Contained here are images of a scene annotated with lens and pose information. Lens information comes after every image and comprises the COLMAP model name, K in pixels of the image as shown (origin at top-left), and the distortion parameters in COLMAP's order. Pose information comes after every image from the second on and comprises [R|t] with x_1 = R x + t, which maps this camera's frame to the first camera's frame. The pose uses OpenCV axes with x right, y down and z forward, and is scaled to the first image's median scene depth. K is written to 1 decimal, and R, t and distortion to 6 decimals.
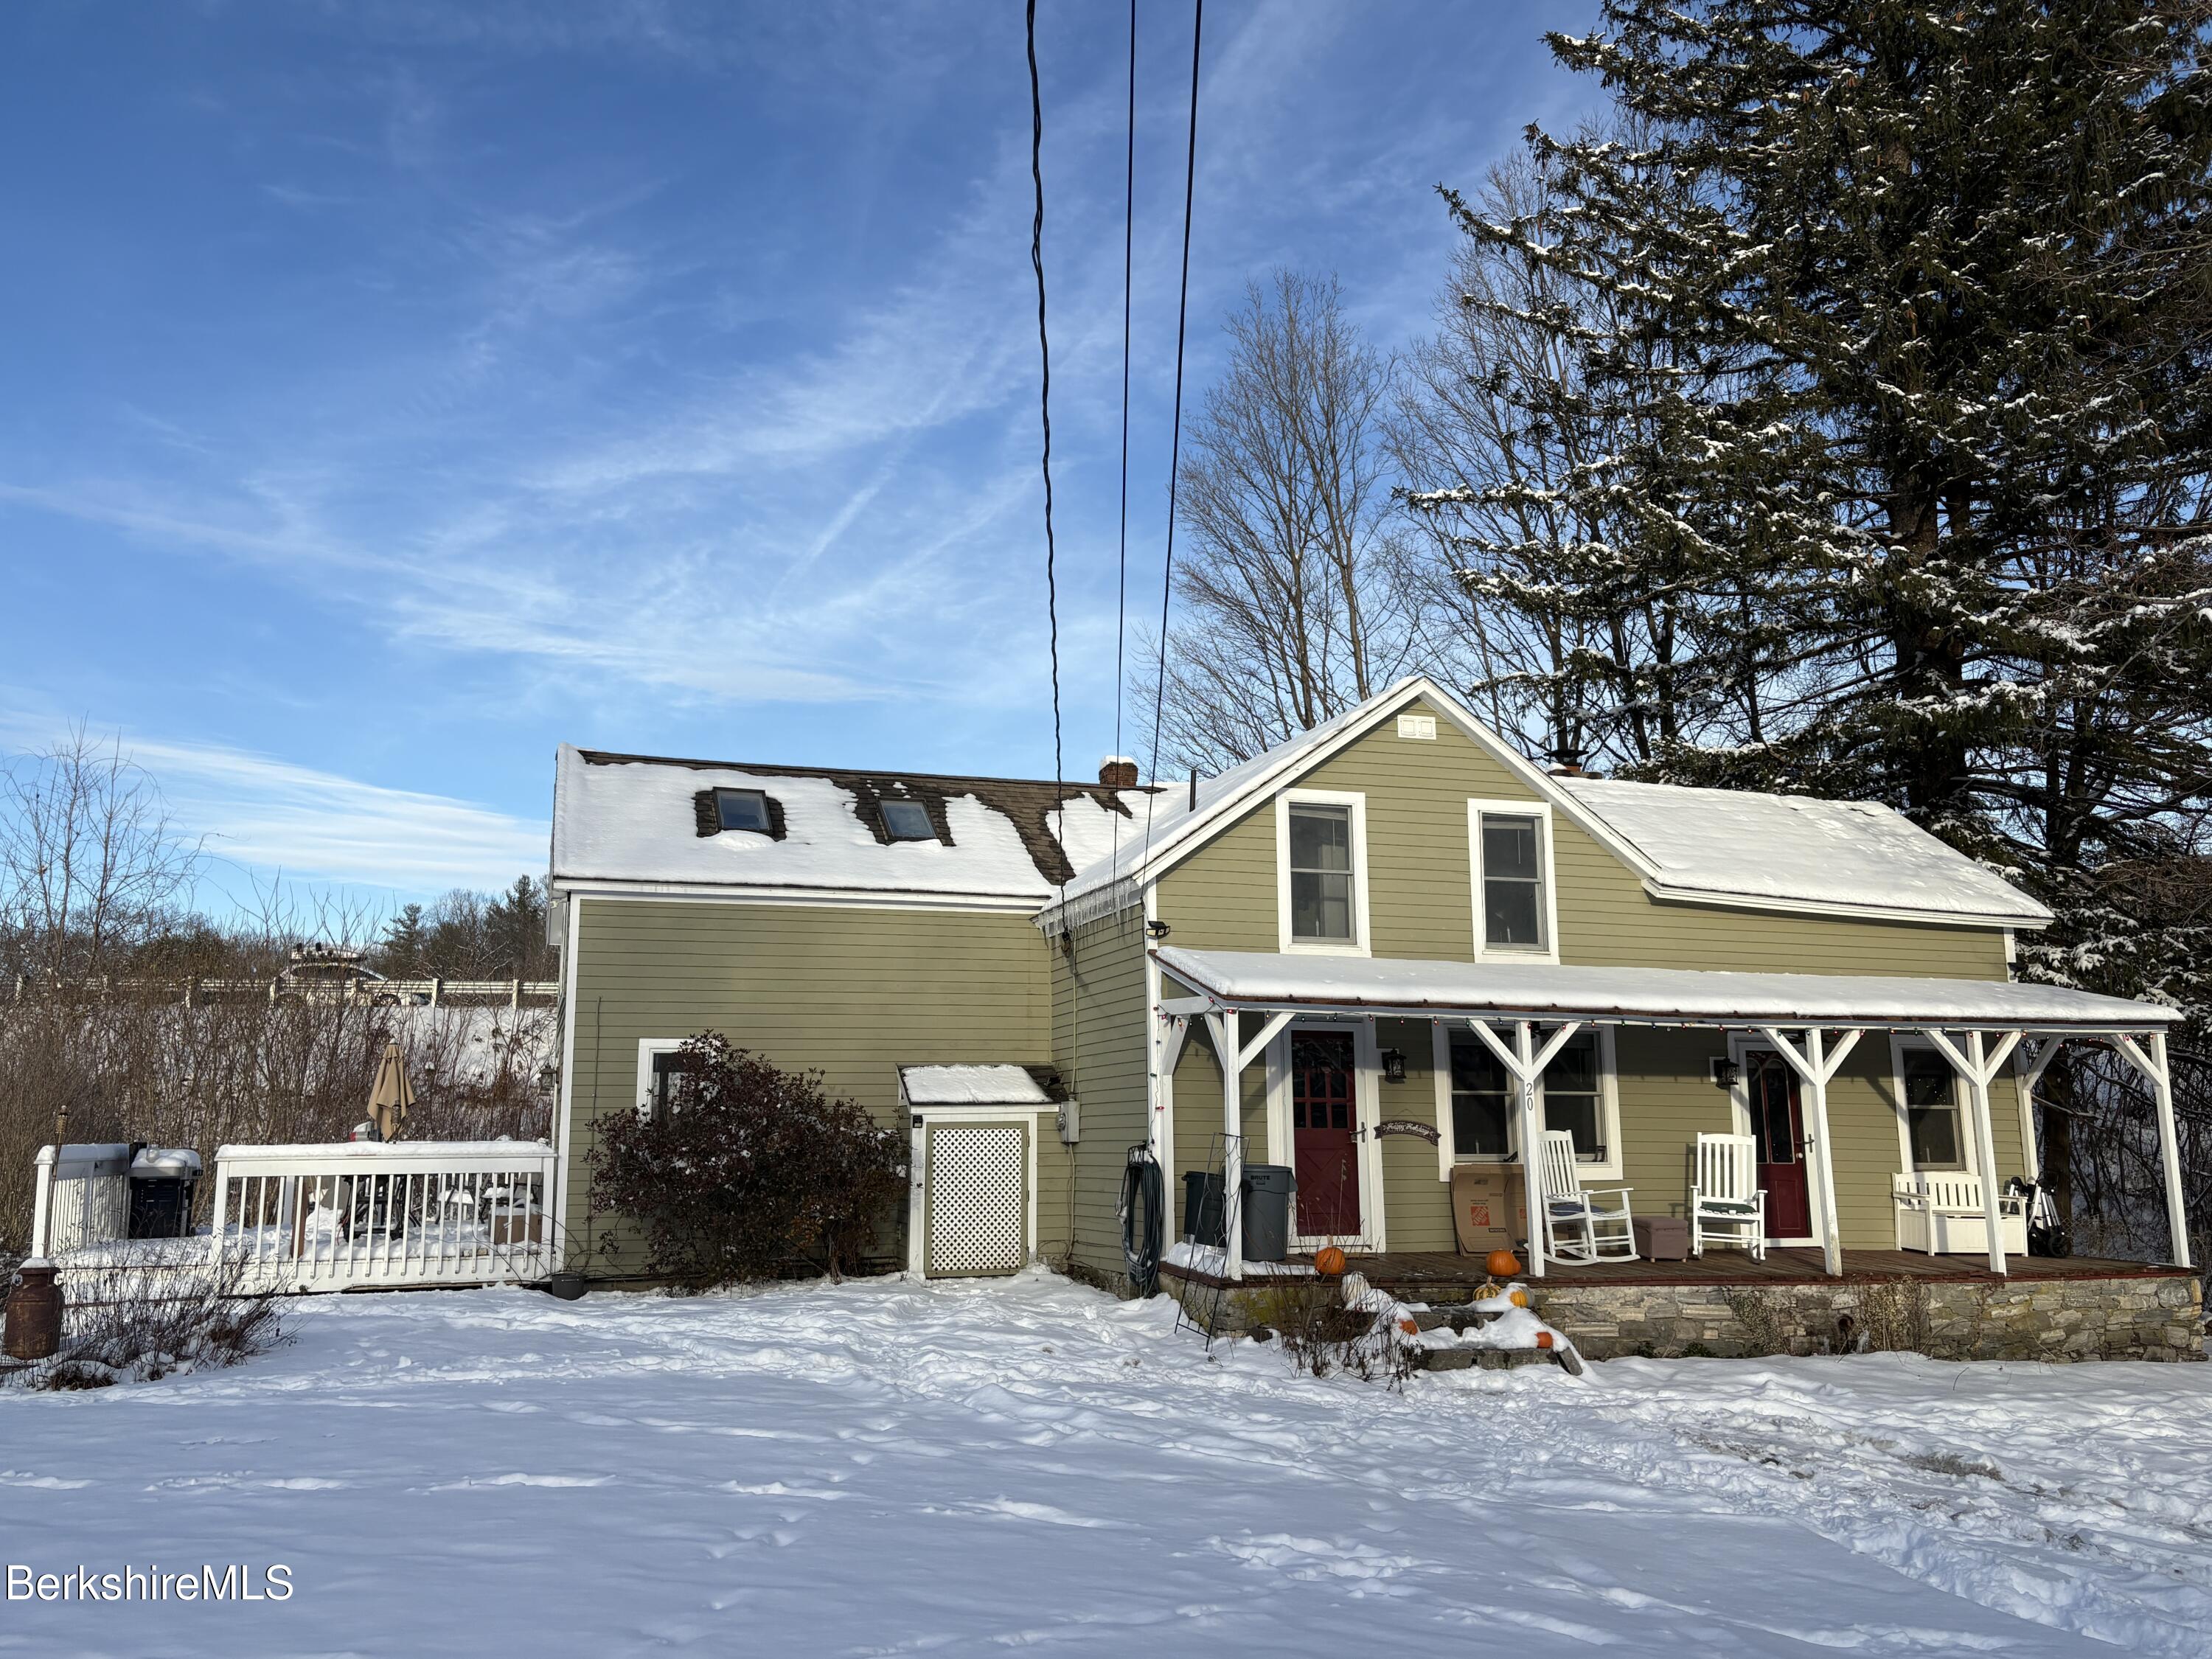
lens RADIAL K [[1741.9, 0, 1104.3], [0, 1741.9, 837.0], [0, 0, 1]] dist [0.008728, 0.002435]
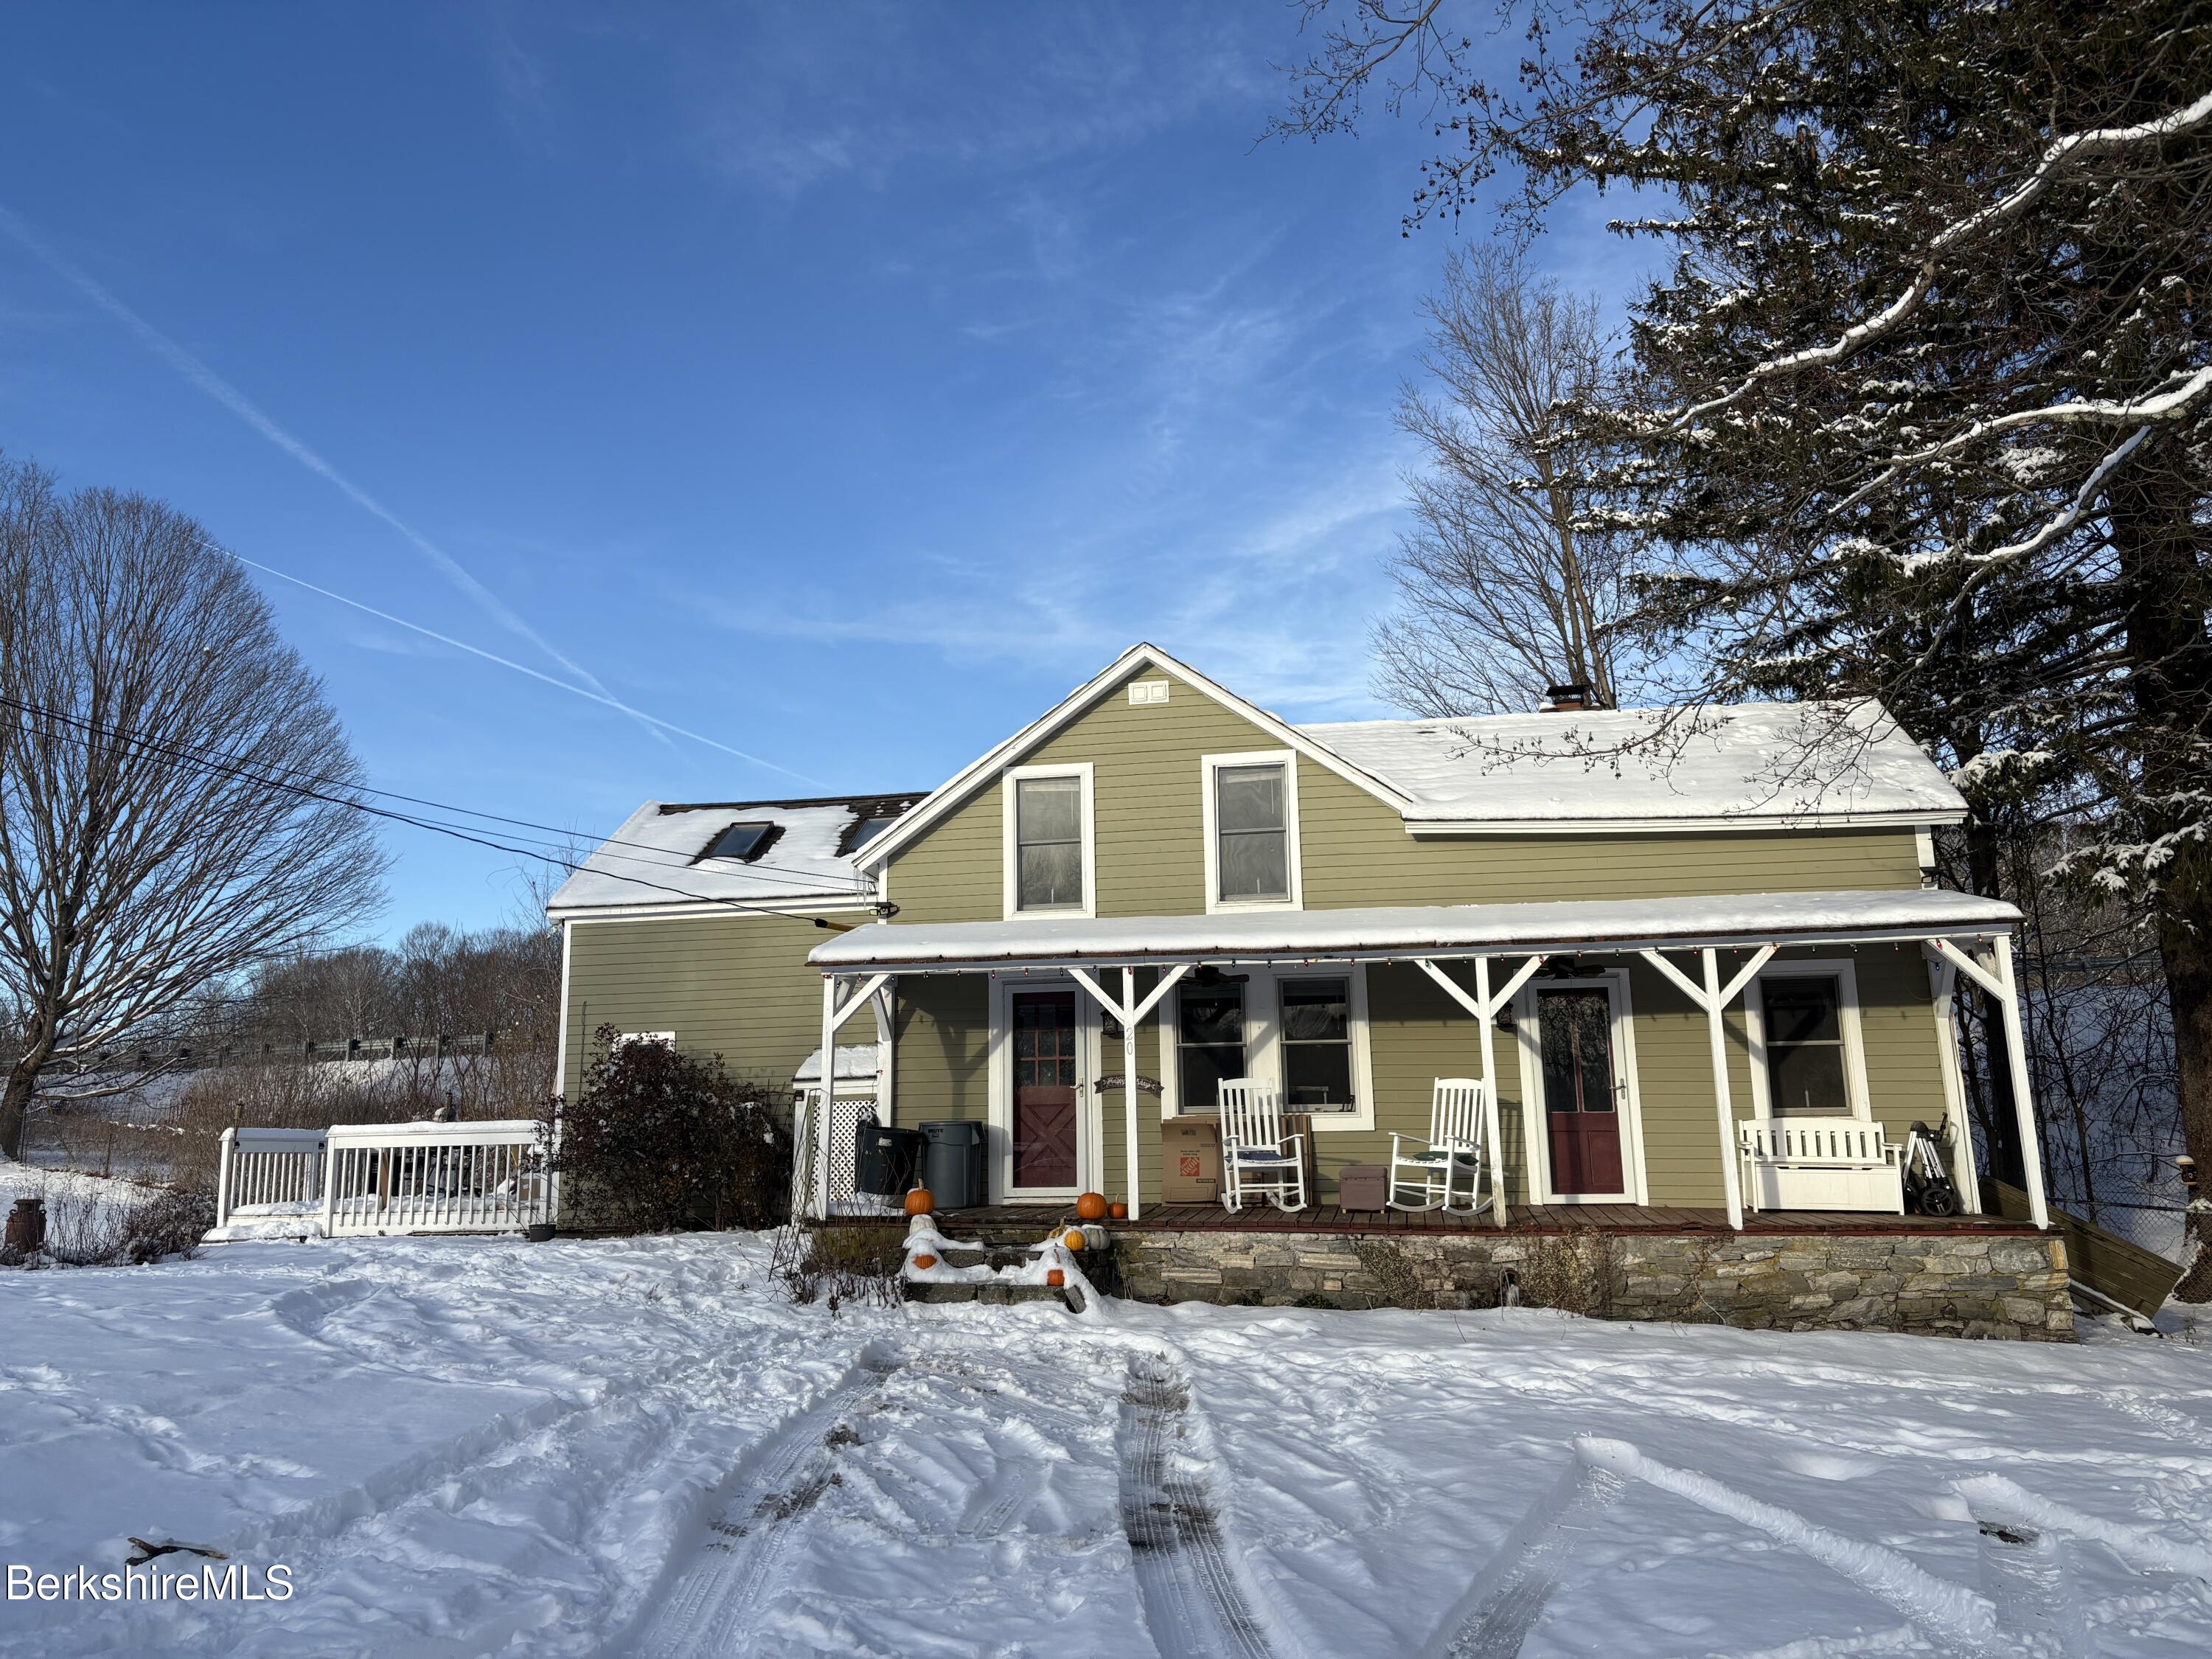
lens RADIAL K [[1673.7, 0, 1106.9], [0, 1673.7, 825.7], [0, 0, 1]] dist [0.002103, 0.062423]
pose [[0.883770, -0.105569, -0.455857, 0.620969], [0.093009, 0.994410, -0.049972, 0.064342], [0.458585, 0.001764, 0.888649, 0.118841]]
